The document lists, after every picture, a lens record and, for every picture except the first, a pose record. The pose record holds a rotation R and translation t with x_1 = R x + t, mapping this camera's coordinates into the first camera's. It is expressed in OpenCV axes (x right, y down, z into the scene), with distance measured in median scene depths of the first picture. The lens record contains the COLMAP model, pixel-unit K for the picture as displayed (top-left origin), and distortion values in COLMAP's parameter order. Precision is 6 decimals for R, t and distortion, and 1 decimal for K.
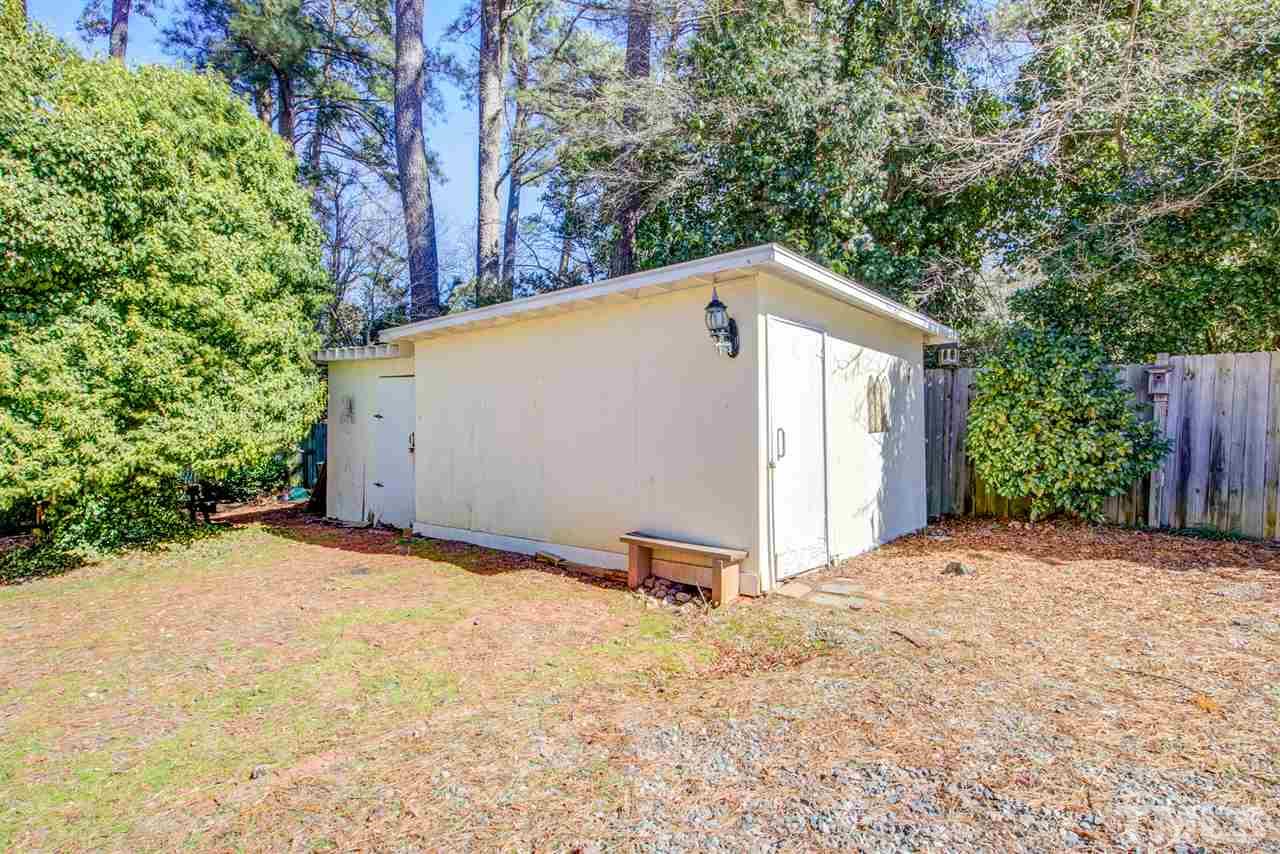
lens RADIAL K [[671.7, 0, 640.4], [0, 671.7, 422.3], [0, 0, 1]] dist [0.023825, -0.001008]
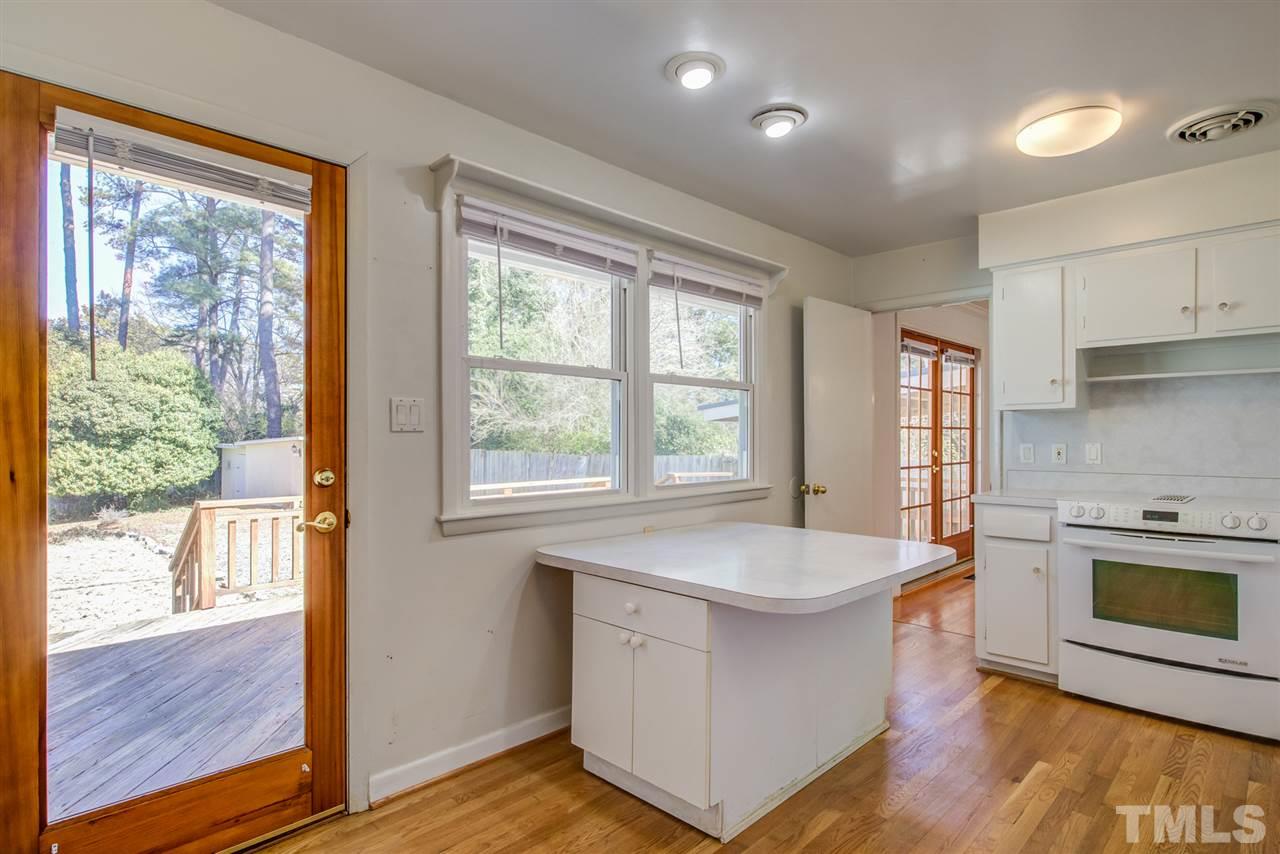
lens RADIAL K [[671.7, 0, 639.7], [0, 671.7, 434.5], [0, 0, 1]] dist [0.023825, -0.001008]
pose [[0.998874, -0.011023, 0.046133, 1.582559], [0.011703, 0.999826, -0.014502, -0.111569], [-0.045966, 0.015026, 0.998830, -2.623358]]
